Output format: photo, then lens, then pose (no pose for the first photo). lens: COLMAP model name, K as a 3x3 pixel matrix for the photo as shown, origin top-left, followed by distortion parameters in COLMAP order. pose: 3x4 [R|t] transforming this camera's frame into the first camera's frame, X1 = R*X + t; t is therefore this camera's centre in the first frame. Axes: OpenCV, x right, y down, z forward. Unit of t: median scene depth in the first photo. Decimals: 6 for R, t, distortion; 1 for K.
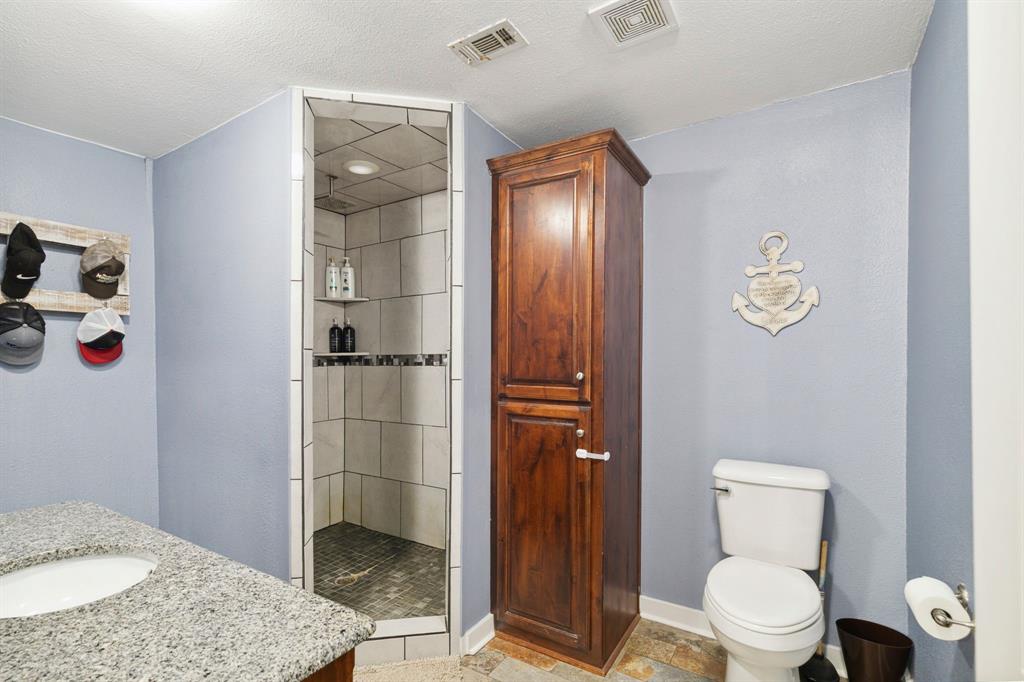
lens RADIAL K [[465.4, 0, 490.9], [0, 465.4, 370.5], [0, 0, 1]] dist [0.012388, -0.004024]
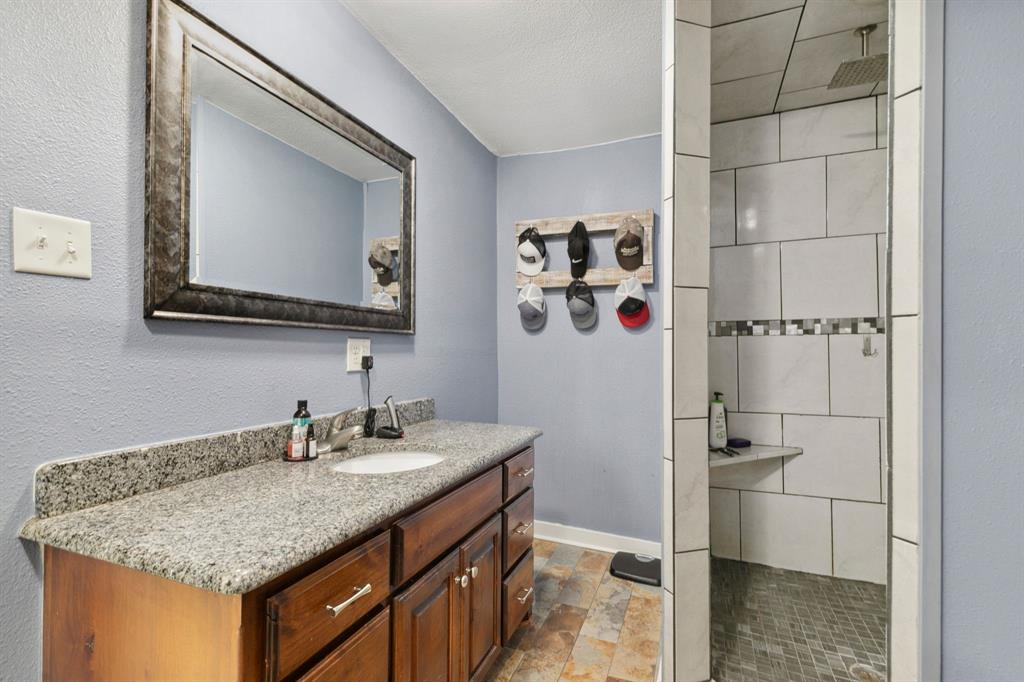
lens RADIAL K [[465.4, 0, 510.1], [0, 465.4, 348.6], [0, 0, 1]] dist [0.012388, -0.004024]
pose [[0.210516, -0.000458, -0.977590, 0.245175], [-0.035116, 0.999351, -0.008030, 0.063219], [0.976959, 0.036019, 0.210364, 0.532281]]
